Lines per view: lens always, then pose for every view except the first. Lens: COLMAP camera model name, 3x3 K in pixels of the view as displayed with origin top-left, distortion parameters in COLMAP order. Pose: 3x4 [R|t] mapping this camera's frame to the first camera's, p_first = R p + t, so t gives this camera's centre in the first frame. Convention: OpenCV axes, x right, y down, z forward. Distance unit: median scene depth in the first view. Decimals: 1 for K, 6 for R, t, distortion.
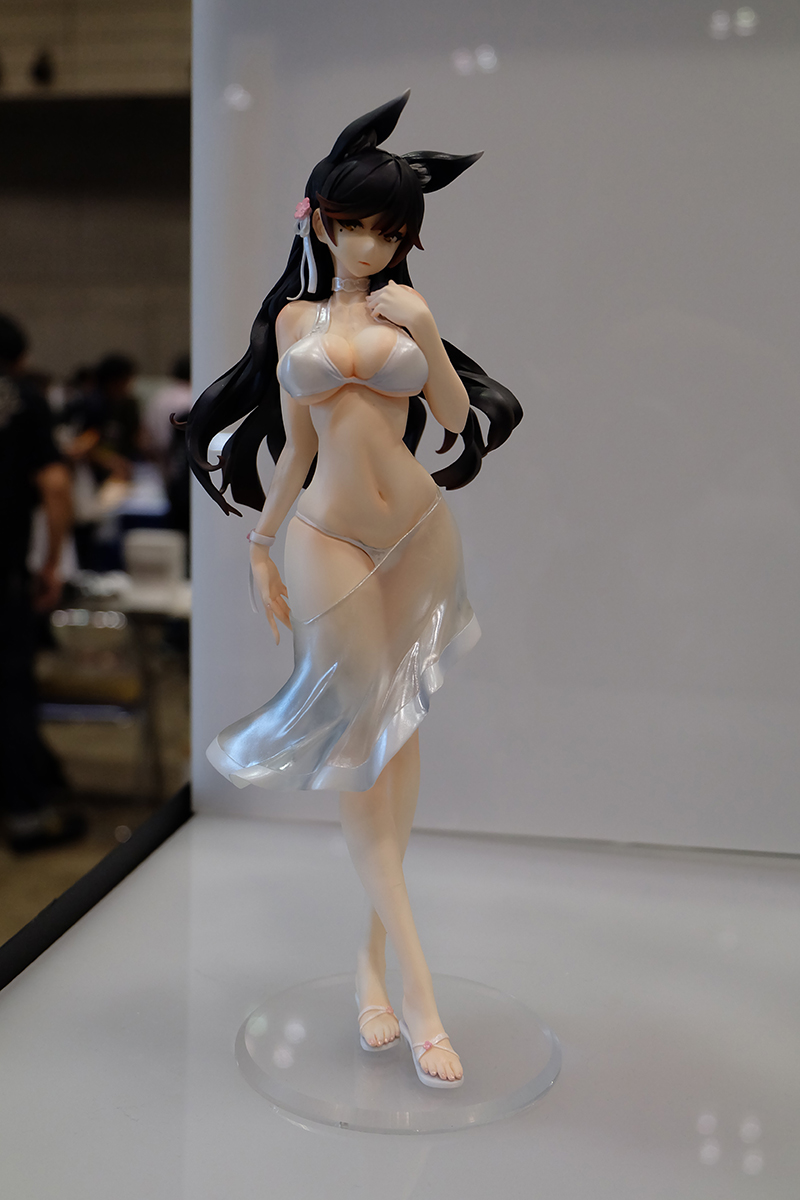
lens RADIAL K [[1377.0, 0, 404.2], [0, 1377.0, 599.9], [0, 0, 1]] dist [0.008213, 0.000000]
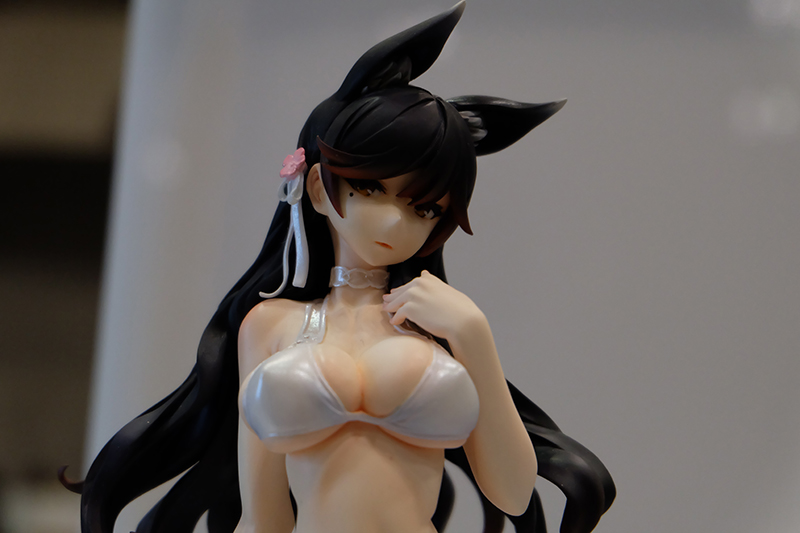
lens RADIAL K [[1761.0, 0, 400.0], [0, 1761.0, 263.4], [0, 0, 1]] dist [0.012428, 0.000000]
pose [[0.998456, 0.052249, 0.018839, -0.036202], [-0.044417, 0.954784, -0.293963, 0.008062], [-0.033346, 0.292672, 0.955631, 0.205935]]
